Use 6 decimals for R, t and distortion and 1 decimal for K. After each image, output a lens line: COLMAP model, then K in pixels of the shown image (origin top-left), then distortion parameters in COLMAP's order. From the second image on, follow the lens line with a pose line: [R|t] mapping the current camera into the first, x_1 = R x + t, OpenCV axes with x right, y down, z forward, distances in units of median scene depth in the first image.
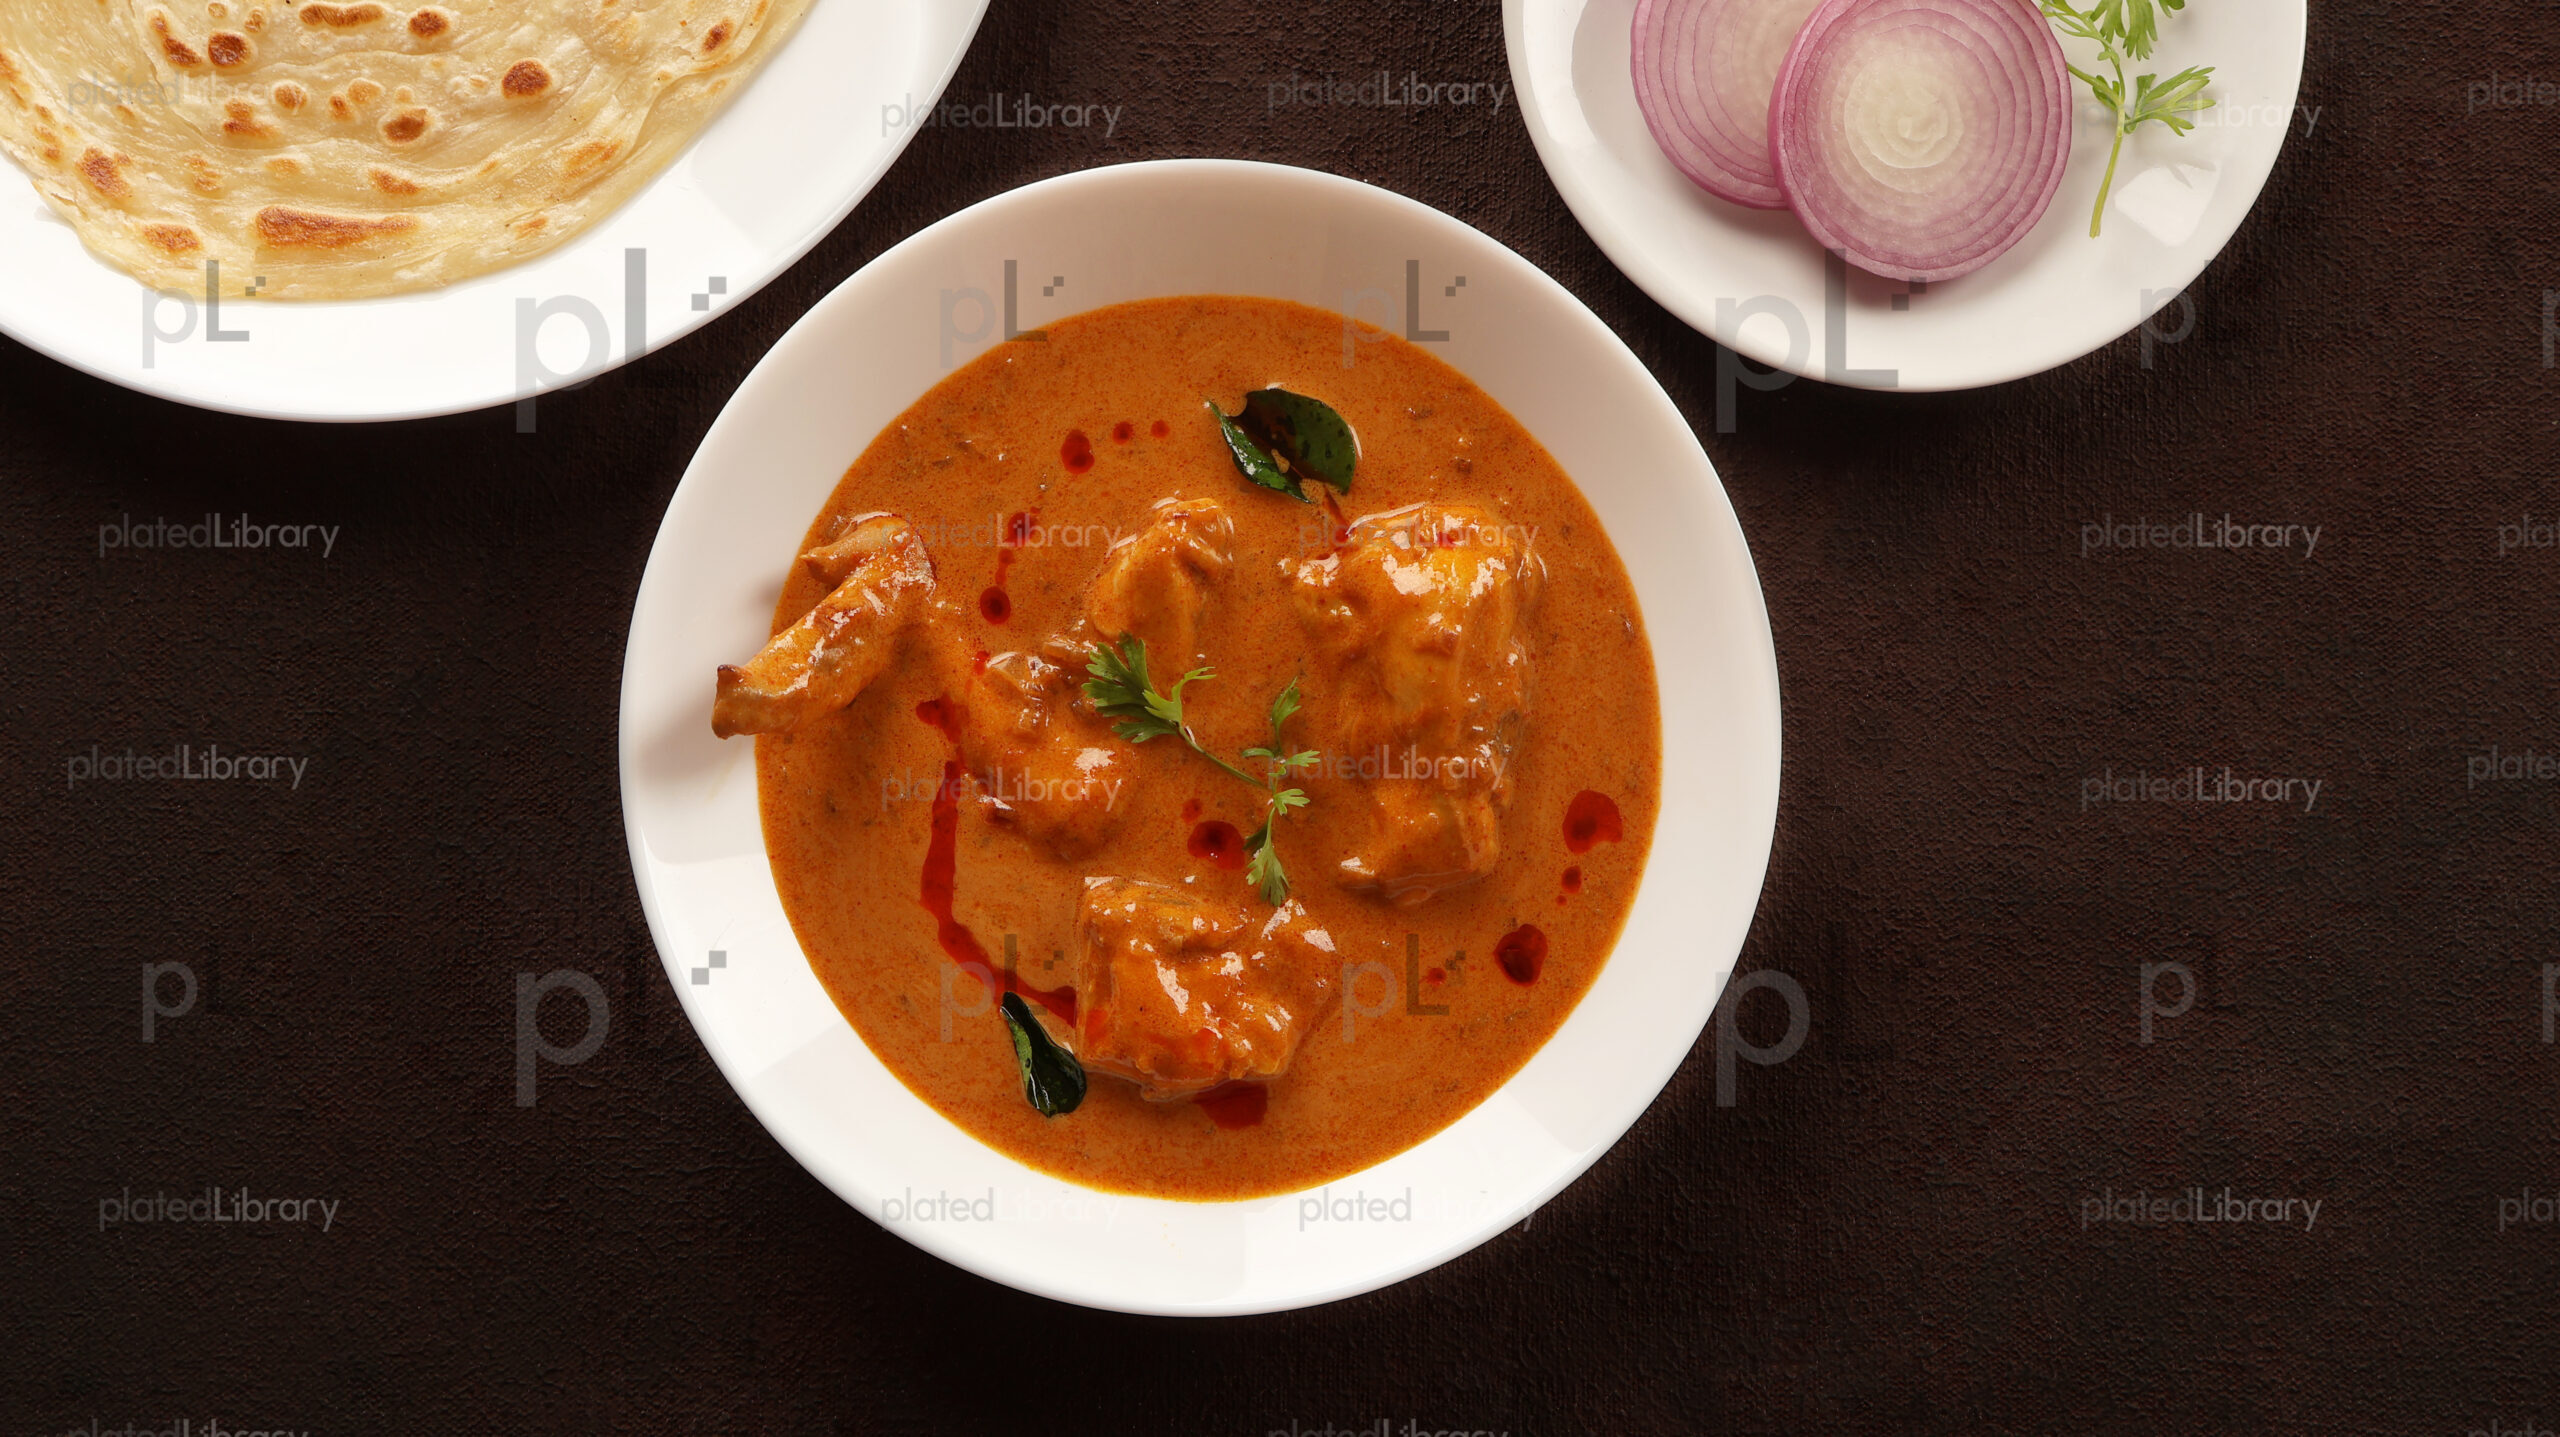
lens RADIAL K [[2848.5, 0, 1285.1], [0, 2848.5, 716.4], [0, 0, 1]] dist [-0.004889, 0.012569]
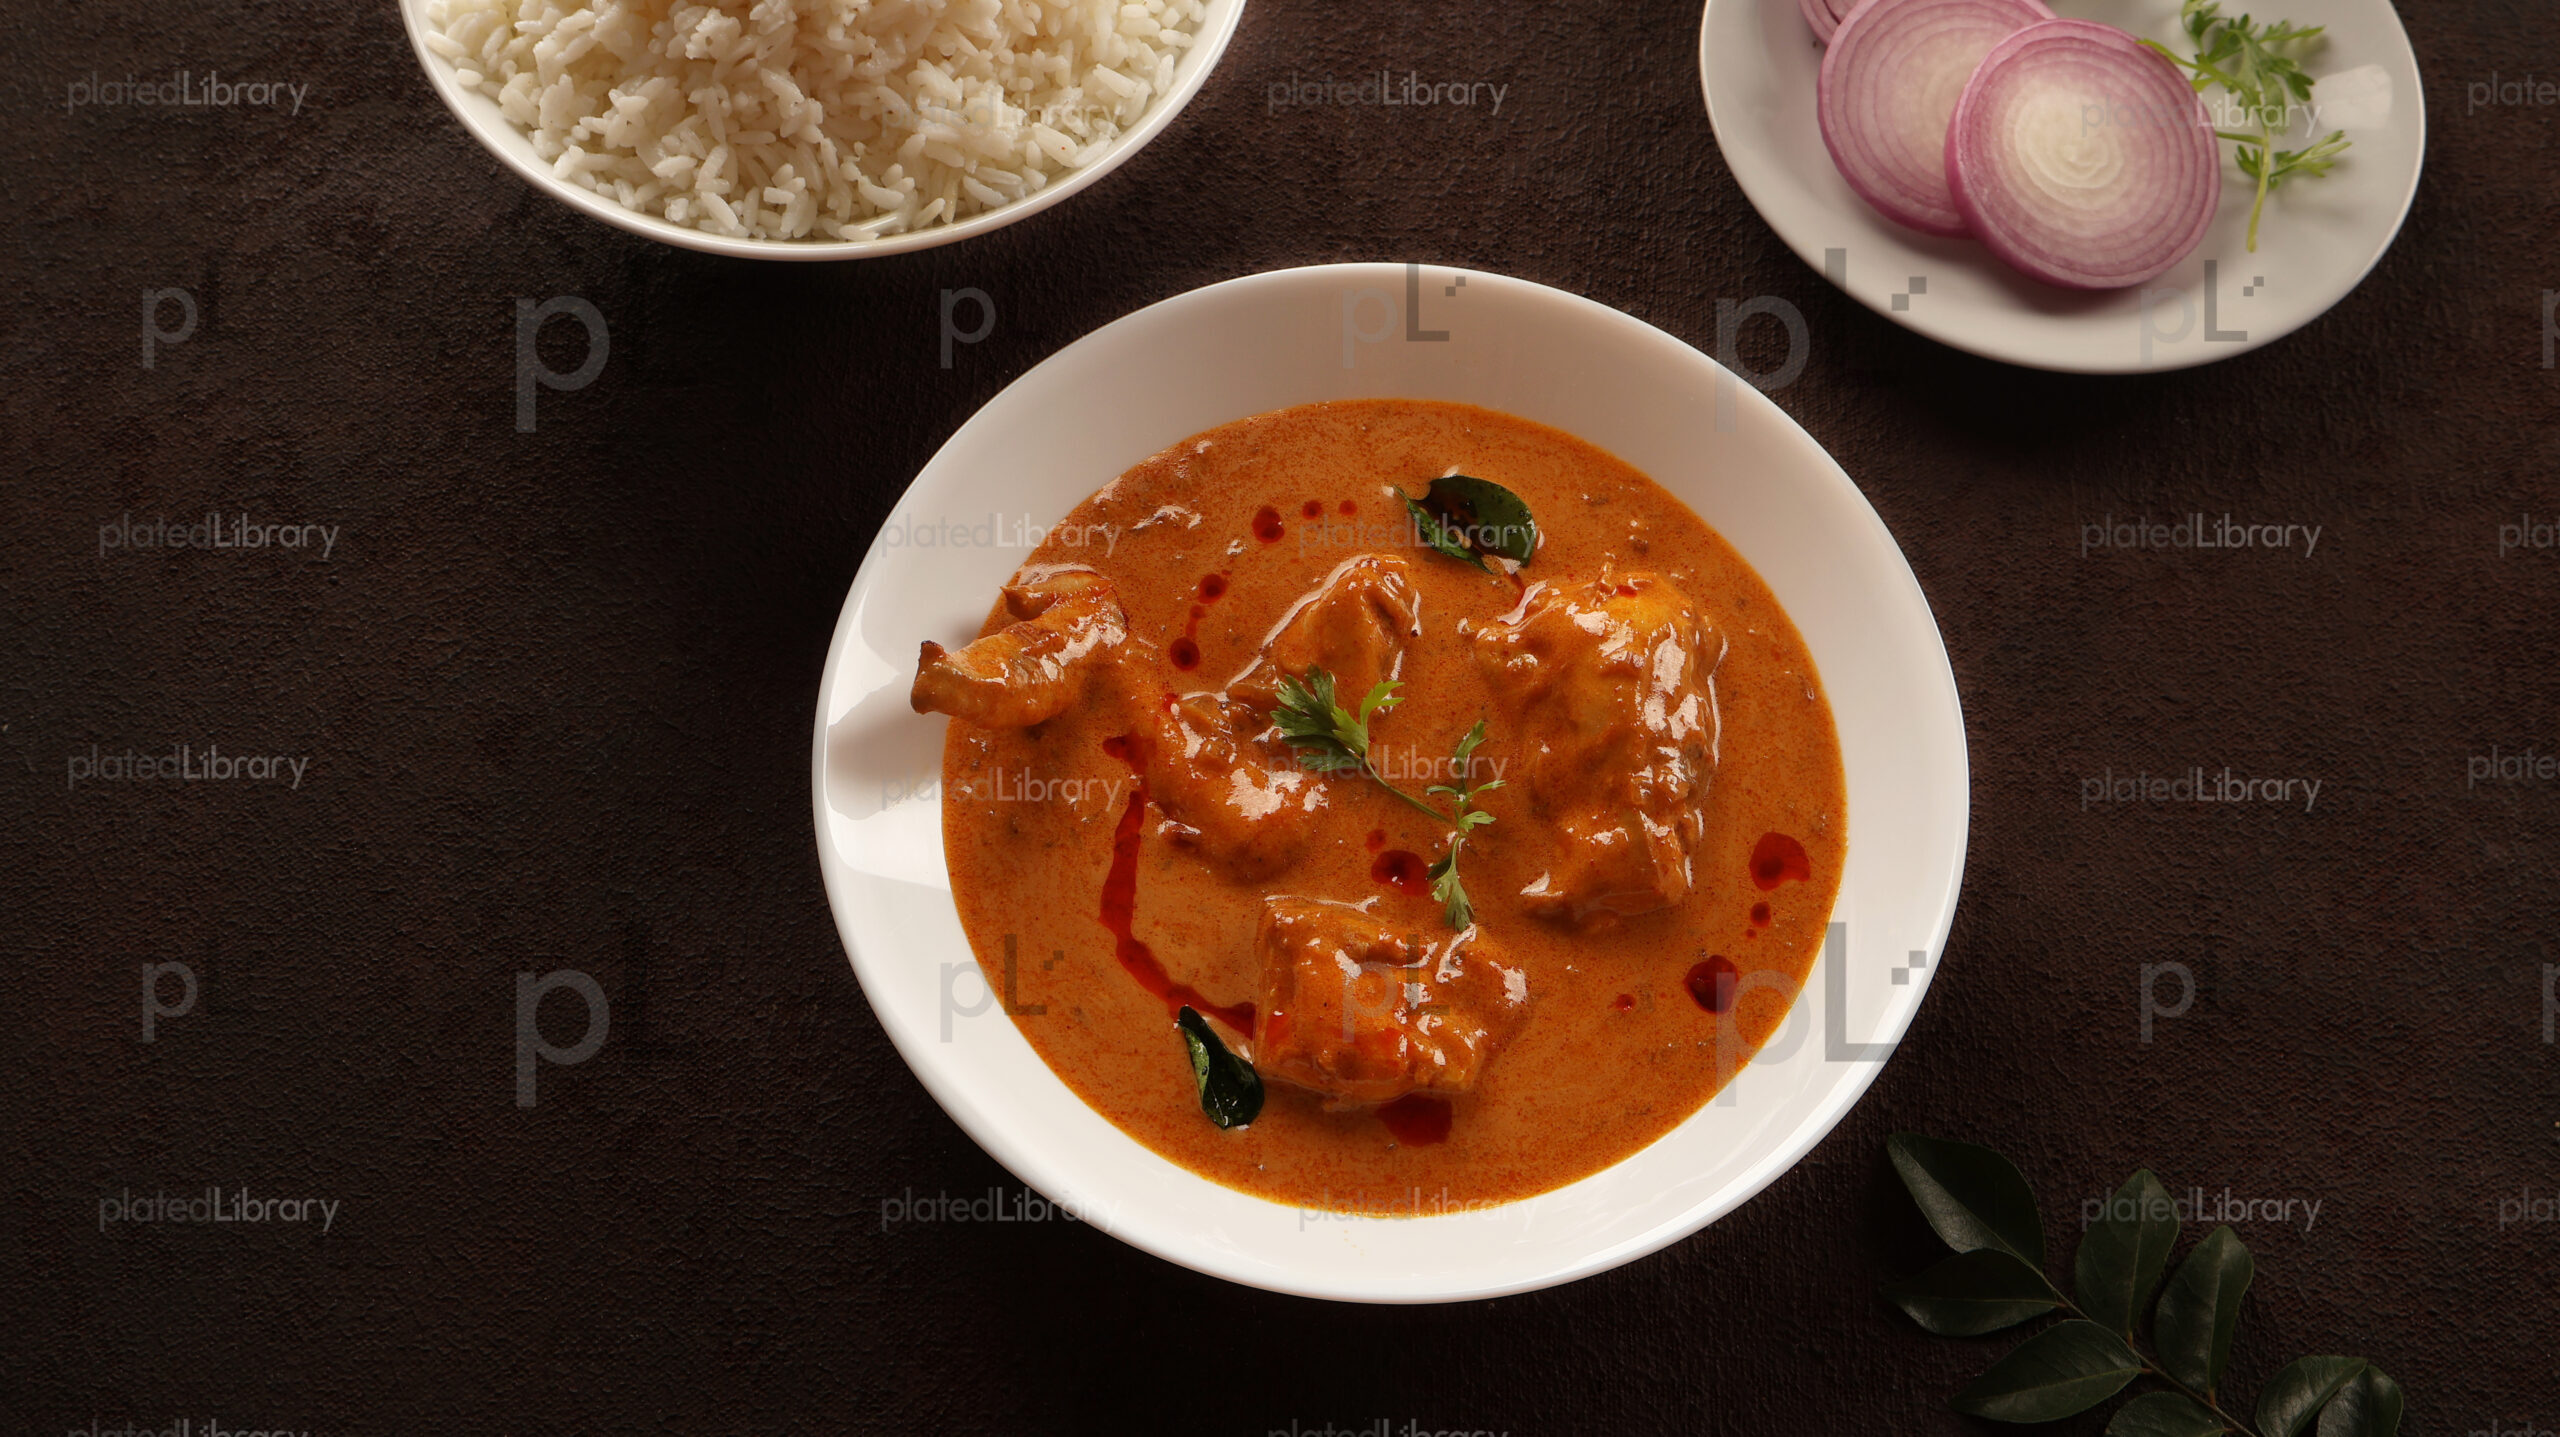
lens RADIAL K [[2848.5, 0, 1285.1], [0, 2848.5, 716.4], [0, 0, 1]] dist [-0.004889, 0.012569]
pose [[0.999682, 0.021008, -0.013957, -0.051420], [-0.024670, 0.929510, -0.367970, 0.359649], [0.005243, 0.368198, 0.929733, 0.058500]]
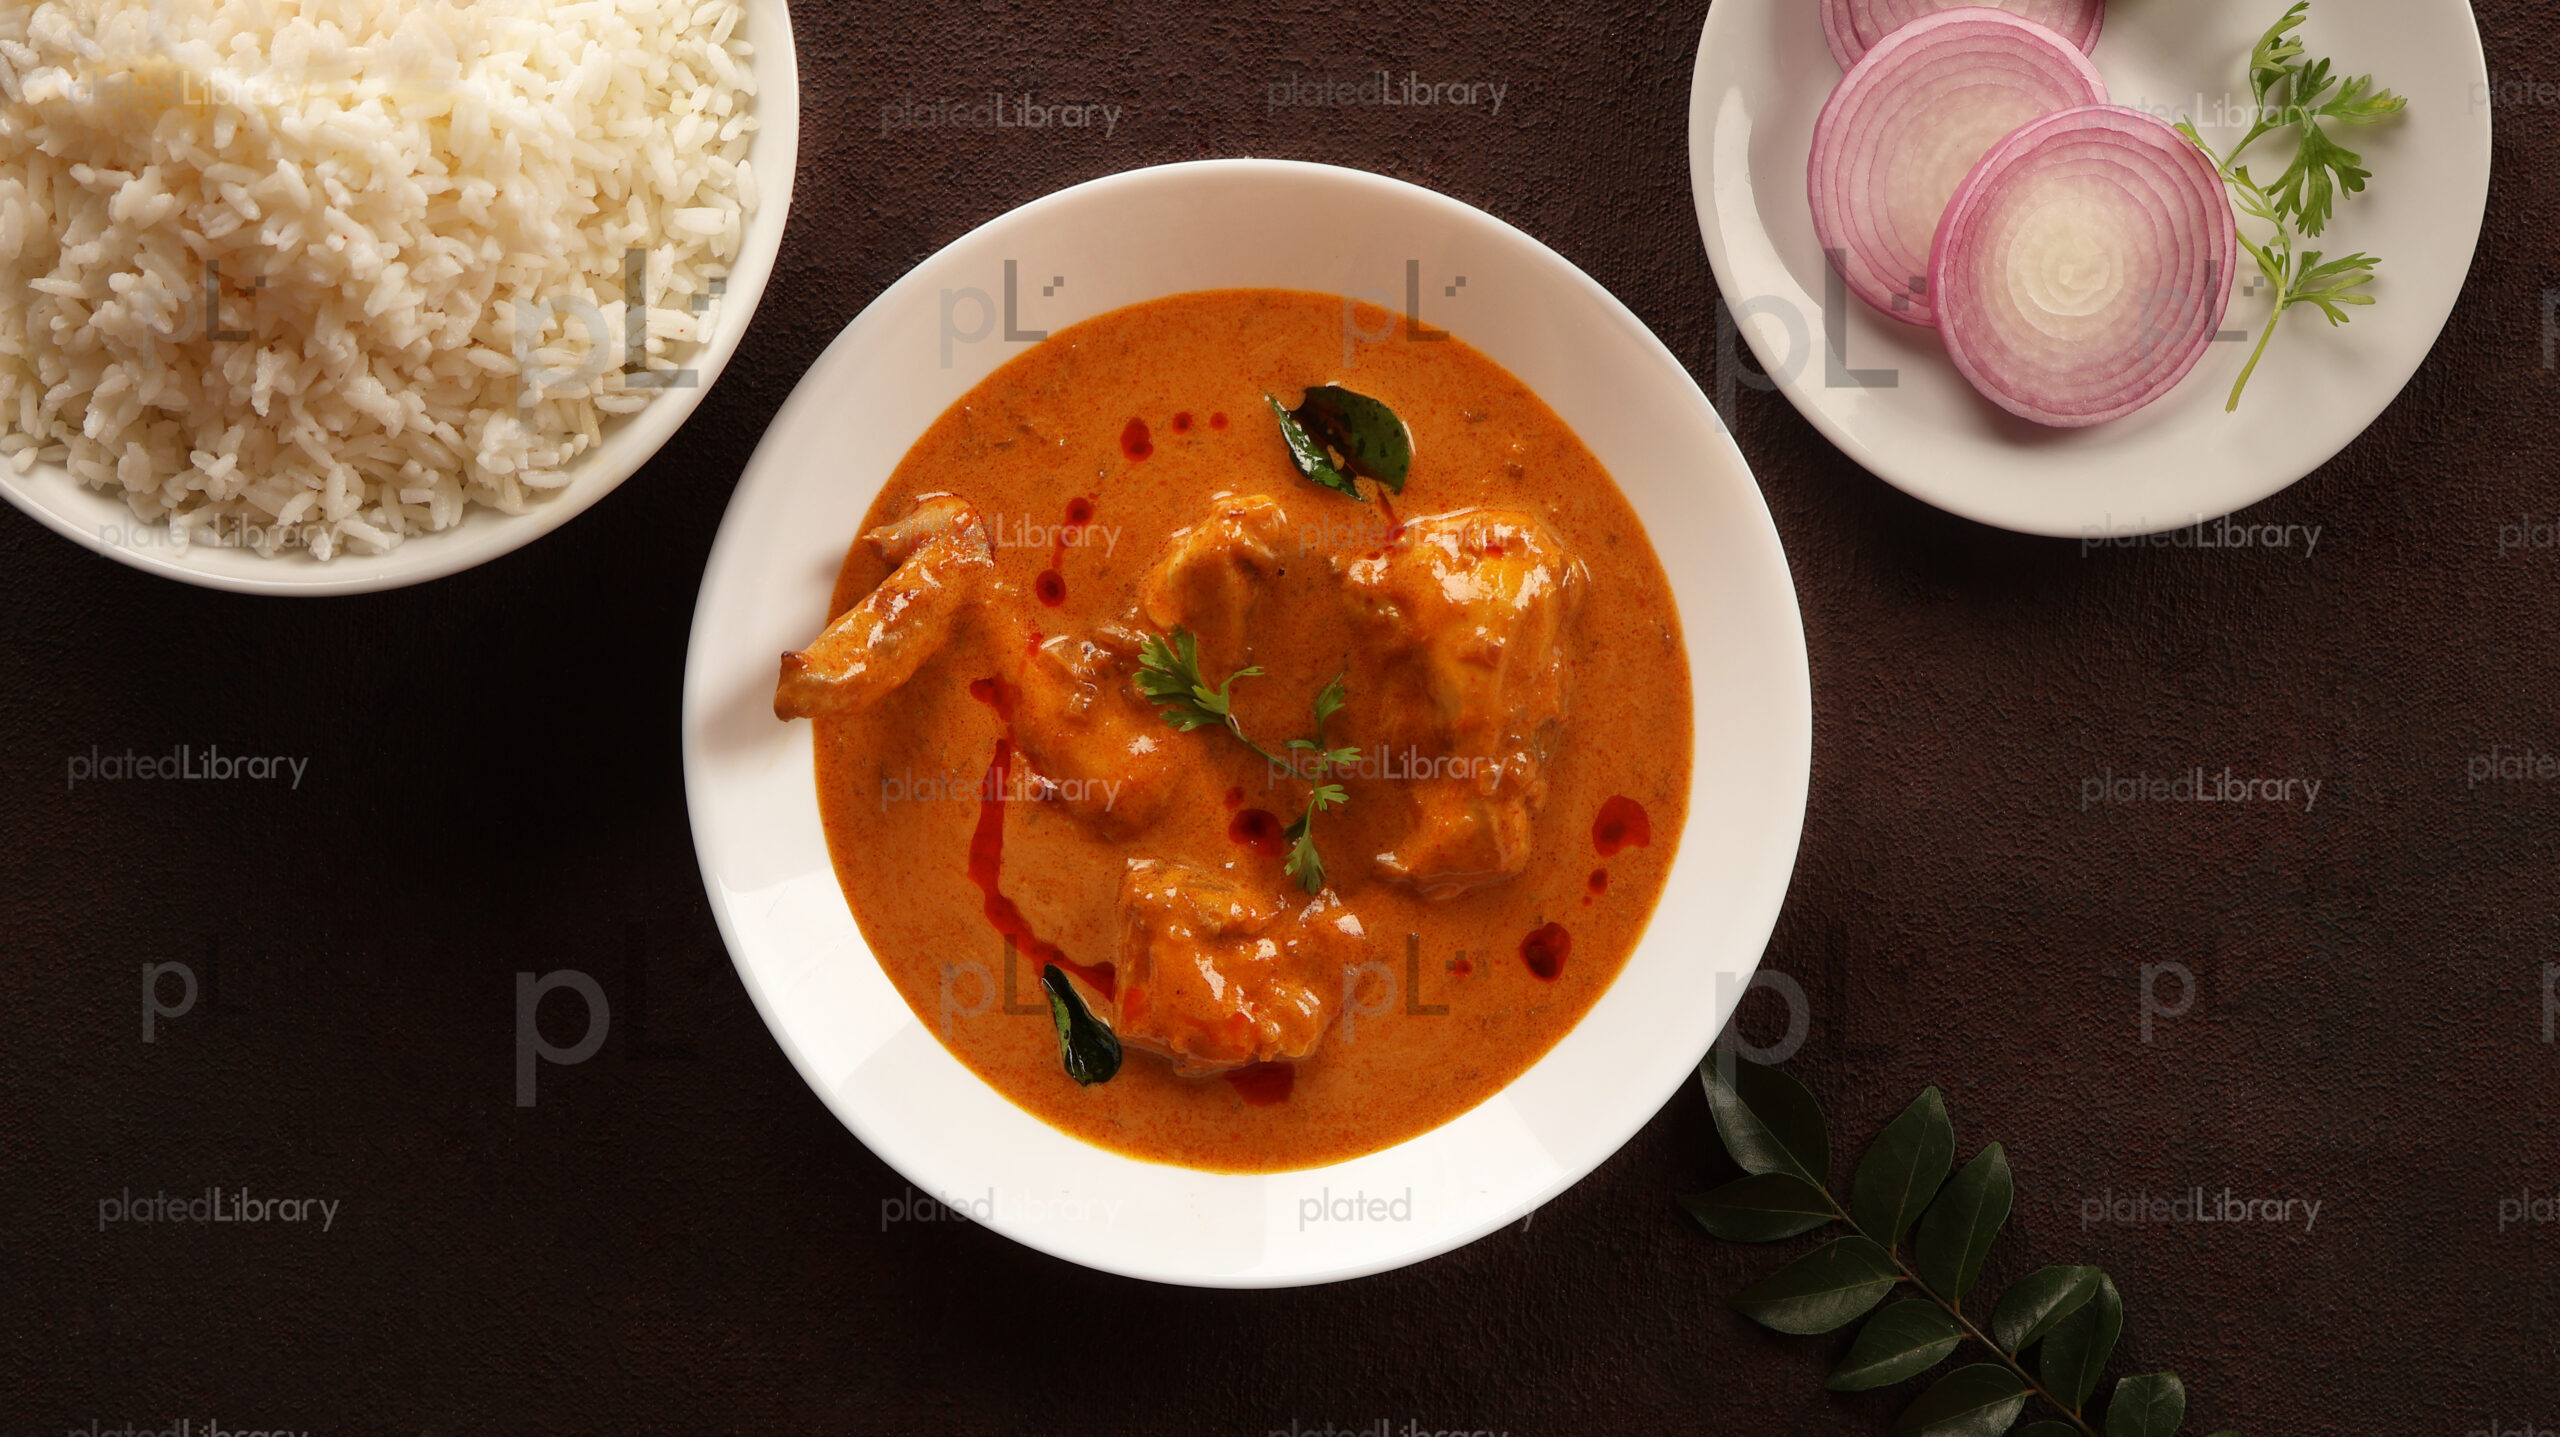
lens RADIAL K [[2848.5, 0, 1285.1], [0, 2848.5, 716.4], [0, 0, 1]] dist [-0.004889, 0.012569]
pose [[0.998911, 0.046603, 0.002084, -0.017823], [-0.046570, 0.993618, 0.102732, -0.103001], [0.002717, -0.102717, 0.994707, -0.022278]]
